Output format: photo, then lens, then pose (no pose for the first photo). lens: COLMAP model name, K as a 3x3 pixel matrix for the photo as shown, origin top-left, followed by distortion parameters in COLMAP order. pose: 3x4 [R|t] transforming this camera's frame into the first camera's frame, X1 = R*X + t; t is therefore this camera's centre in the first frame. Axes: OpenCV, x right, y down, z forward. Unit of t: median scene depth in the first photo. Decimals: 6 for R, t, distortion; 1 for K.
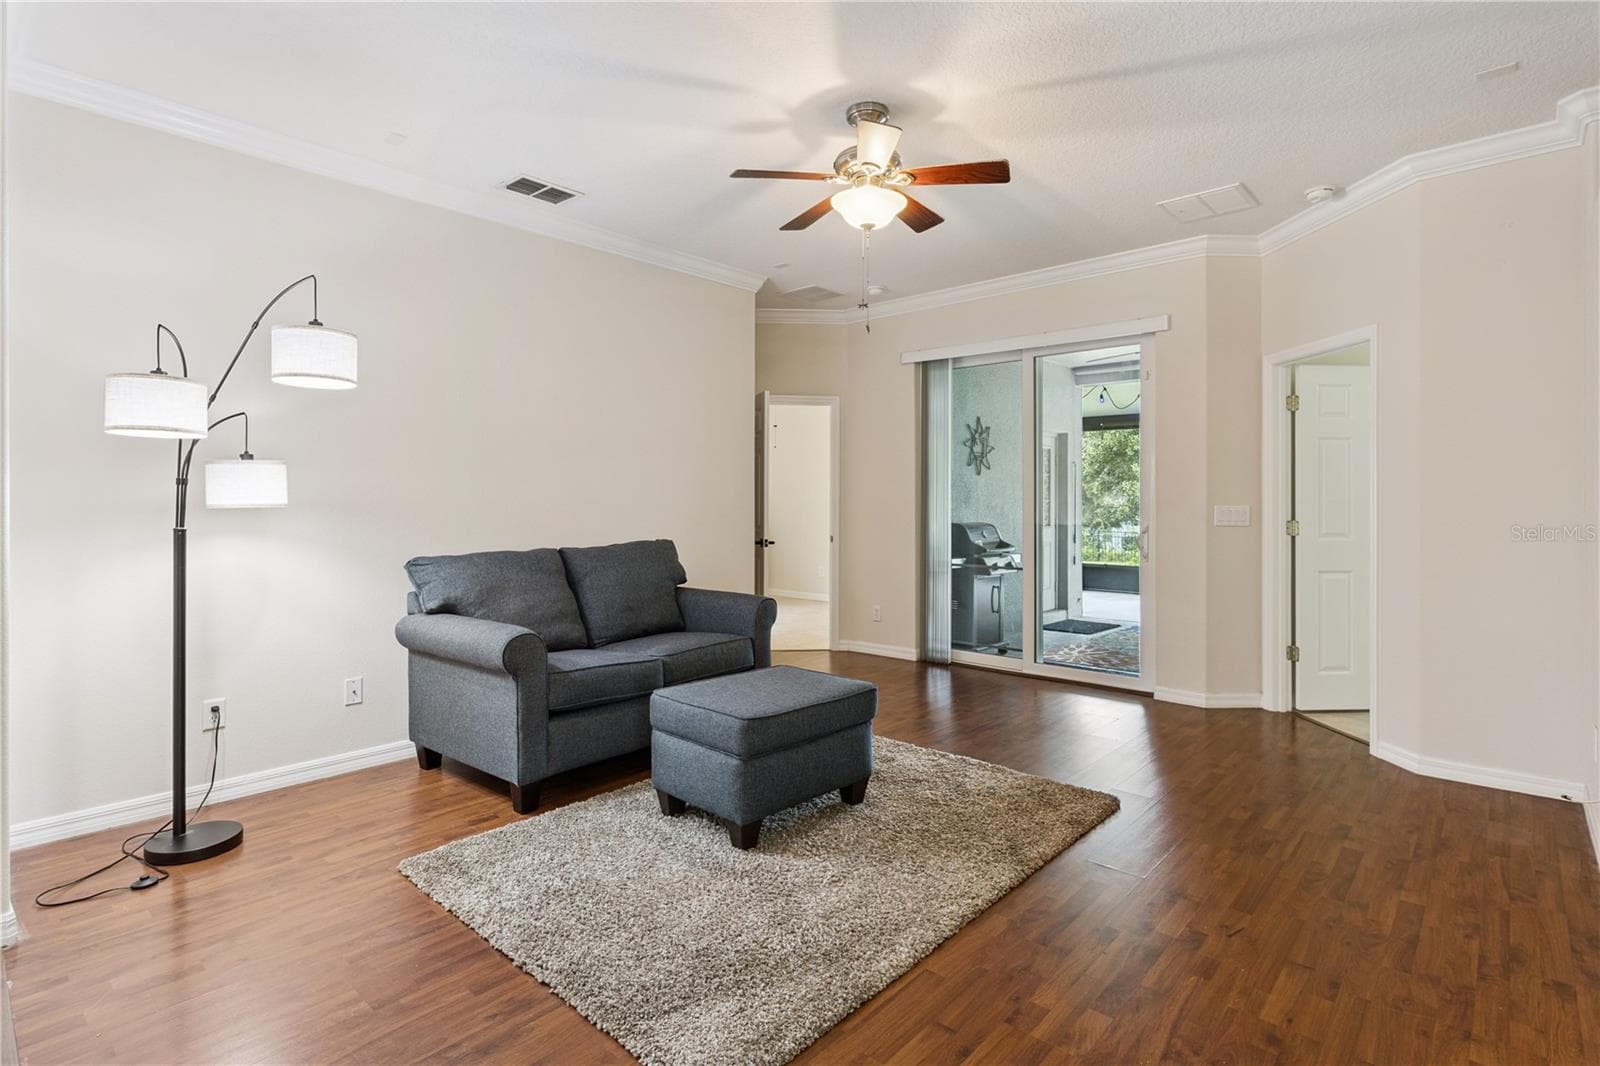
lens RADIAL K [[774.7, 0, 809.9], [0, 774.7, 502.2], [0, 0, 1]] dist [-0.004036, 0.003385]
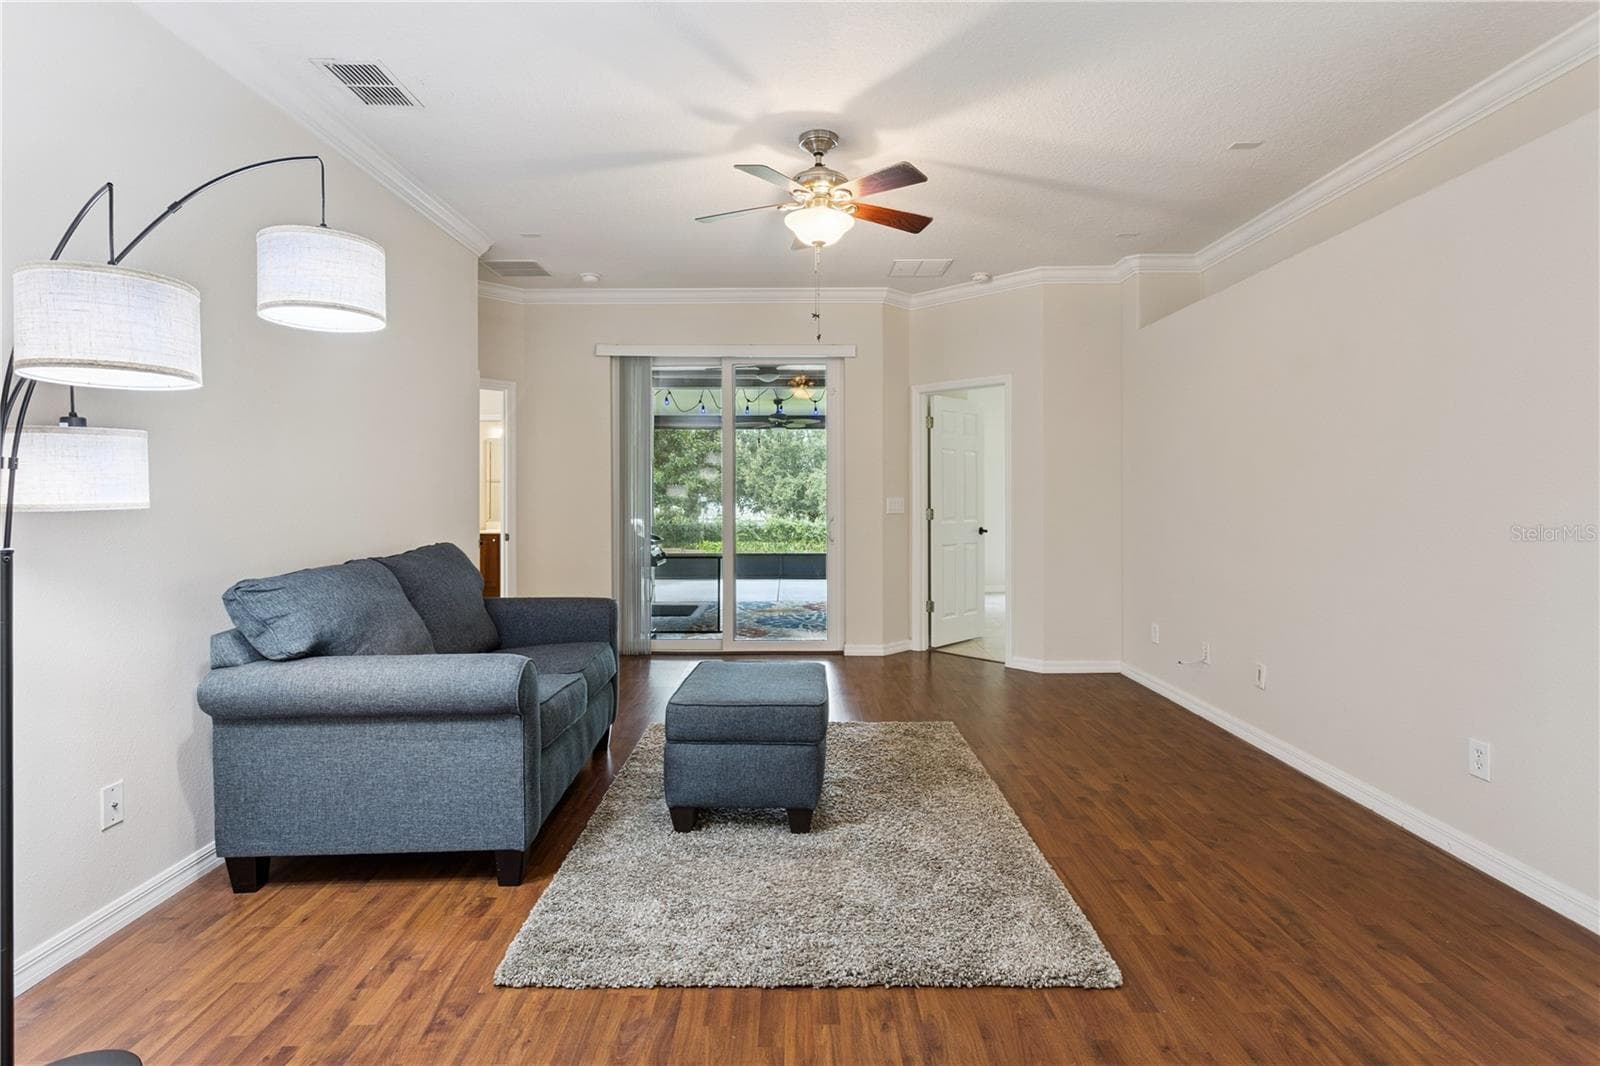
lens RADIAL K [[774.7, 0, 778.0], [0, 774.7, 498.9], [0, 0, 1]] dist [-0.004036, 0.003385]
pose [[0.756132, -0.005476, 0.654396, -0.608937], [0.003057, 0.999984, 0.004836, -0.001646], [-0.654411, -0.001656, 0.756137, 0.189108]]
